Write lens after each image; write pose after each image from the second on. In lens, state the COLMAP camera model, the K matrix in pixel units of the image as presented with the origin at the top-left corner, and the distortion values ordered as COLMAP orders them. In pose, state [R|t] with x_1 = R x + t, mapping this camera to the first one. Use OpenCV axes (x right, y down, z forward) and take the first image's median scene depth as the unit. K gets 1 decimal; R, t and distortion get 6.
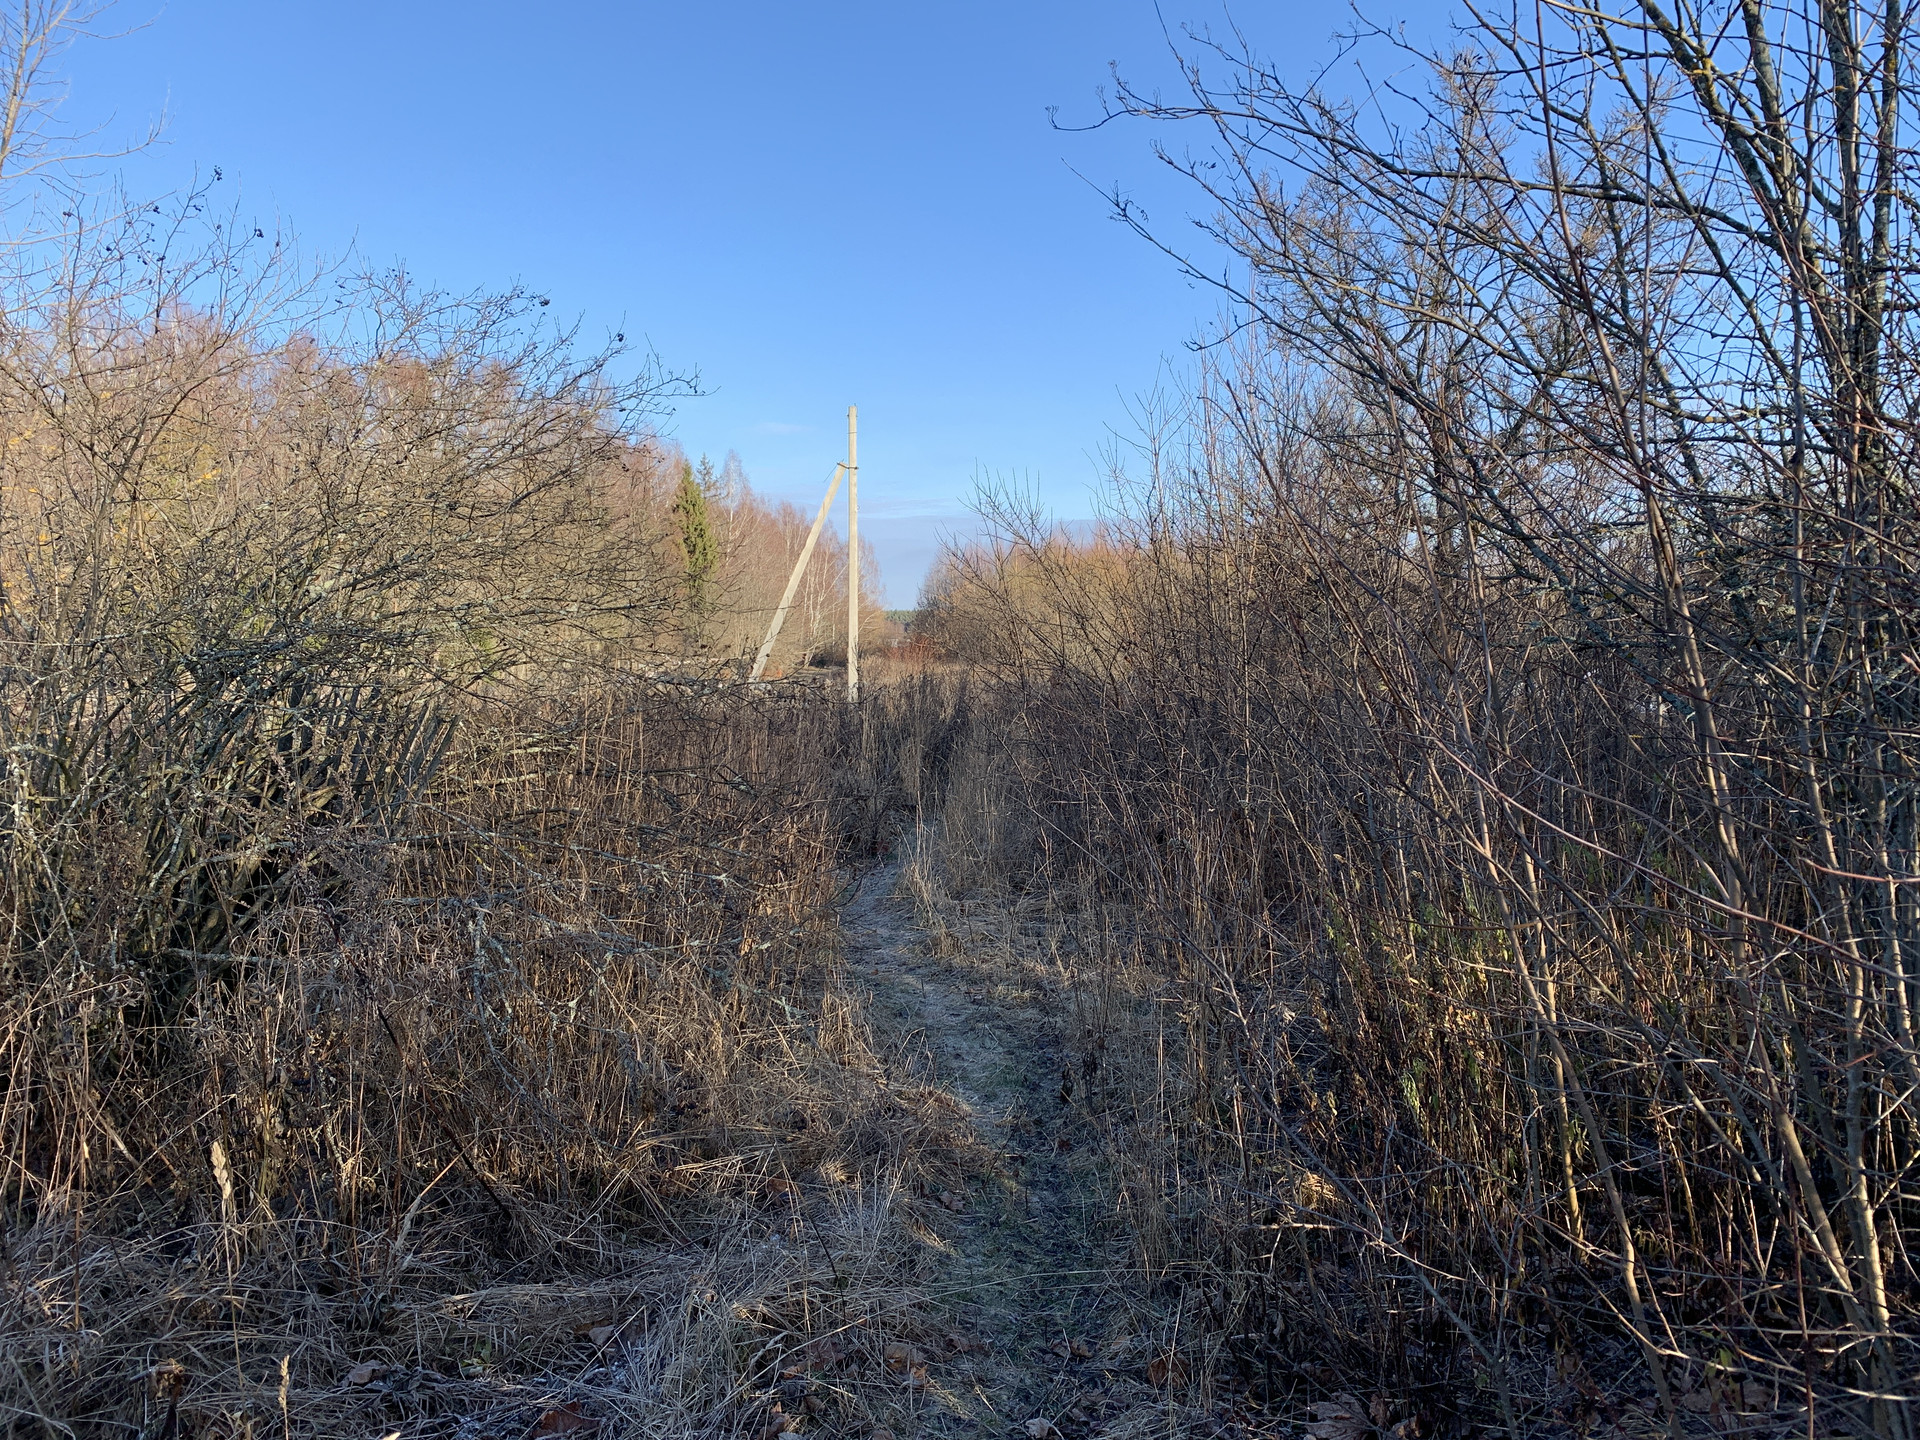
lens RADIAL K [[1454.4, 0, 960.7], [0, 1454.4, 716.5], [0, 0, 1]] dist [0.040778, -0.047705]
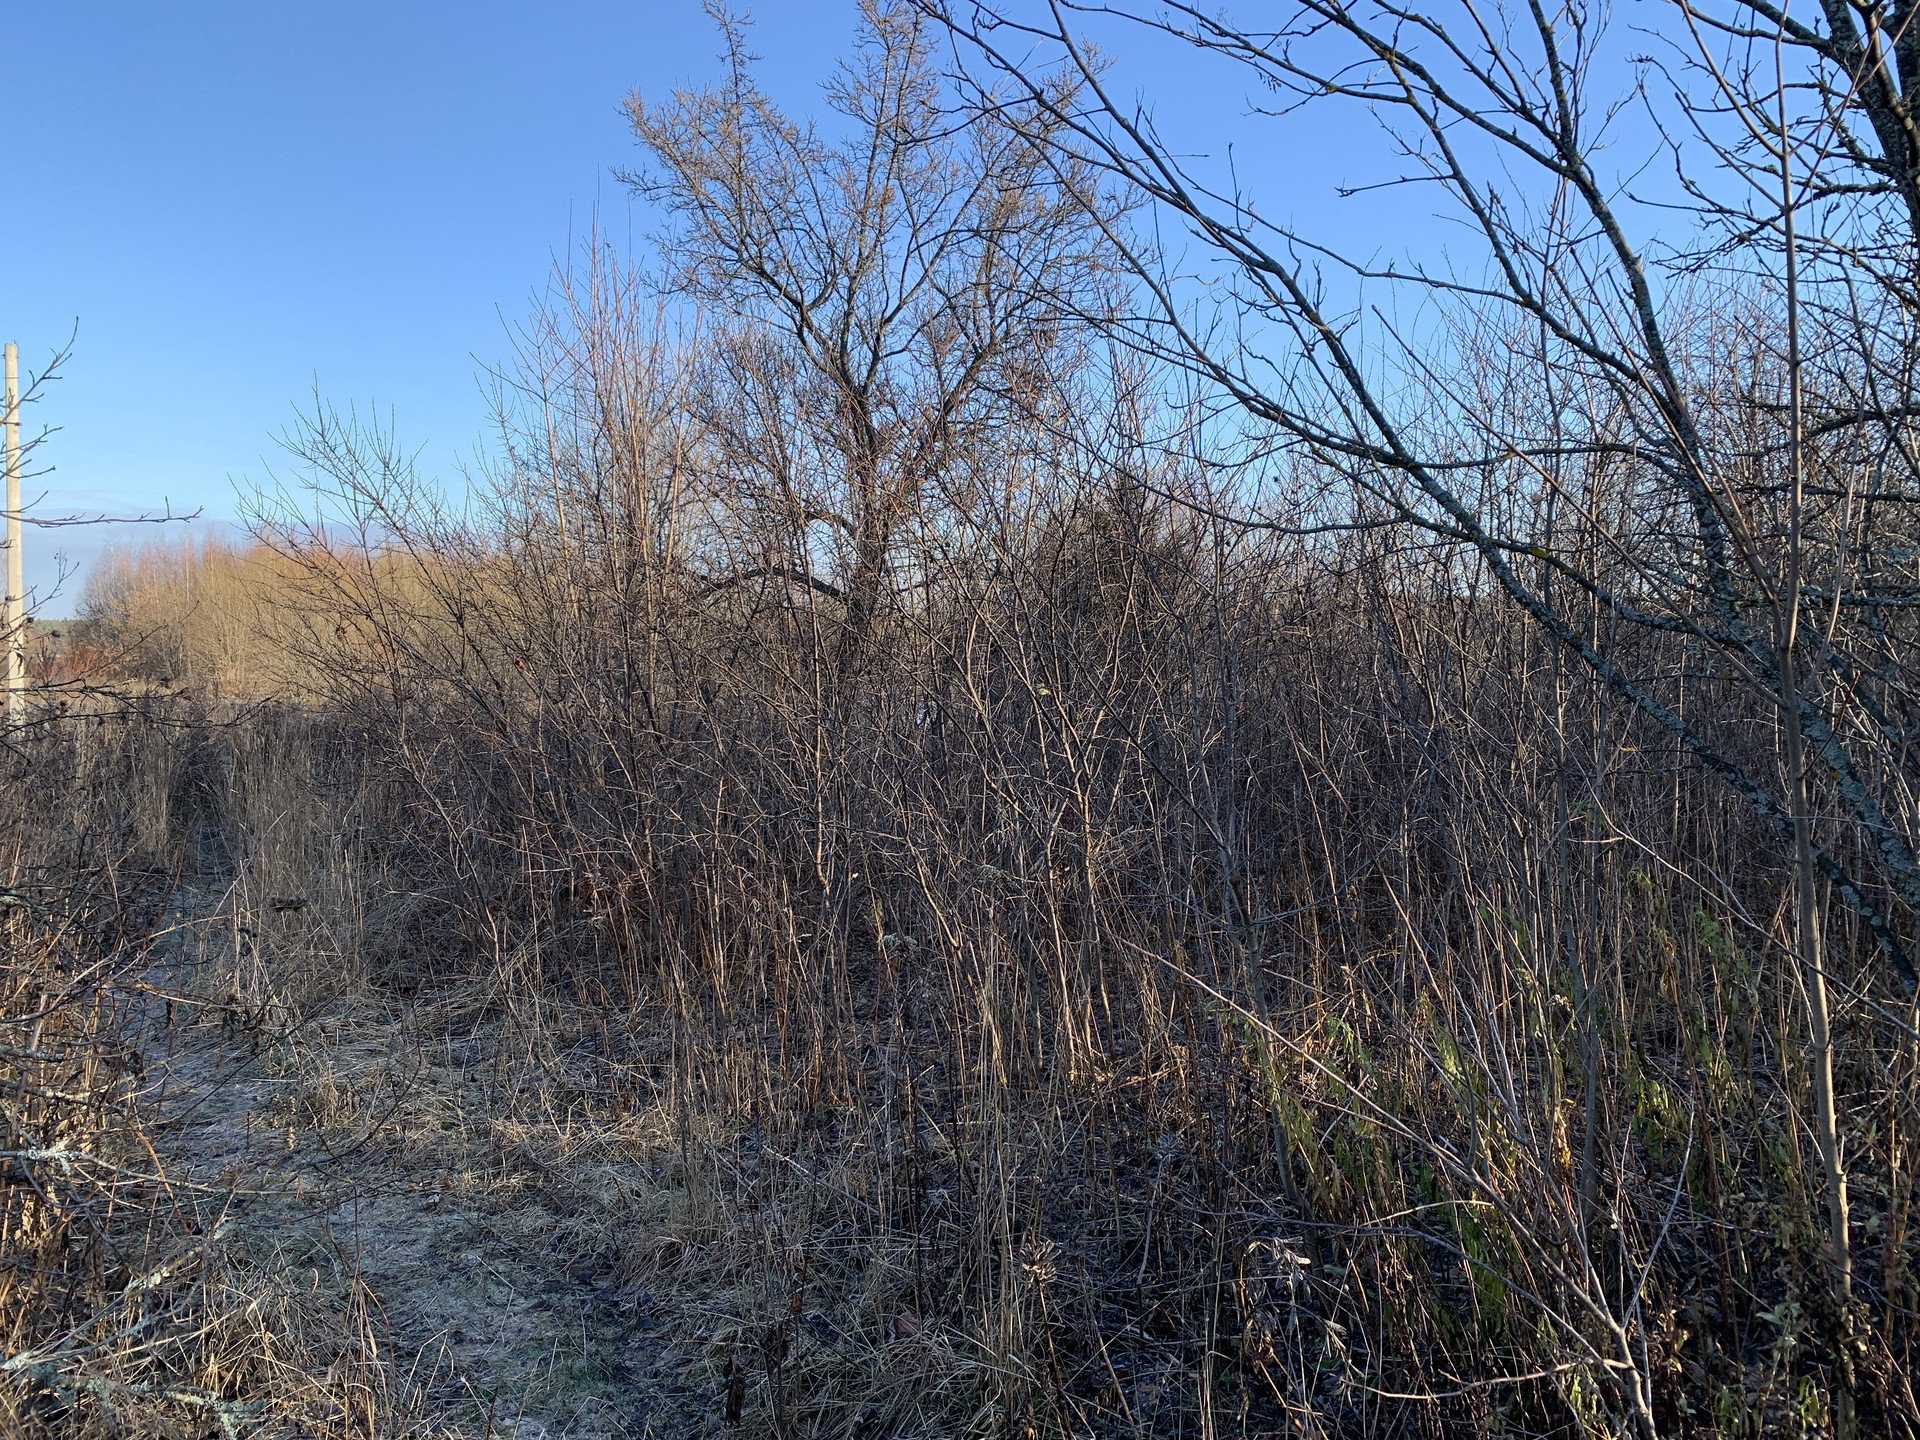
lens RADIAL K [[1454.4, 0, 960.0], [0, 1454.4, 720.7], [0, 0, 1]] dist [0.040778, -0.047705]
pose [[0.869906, -0.011661, 0.493079, -0.059878], [0.016954, 0.999837, -0.006265, -0.001316], [-0.492926, 0.013810, 0.869962, 0.215685]]
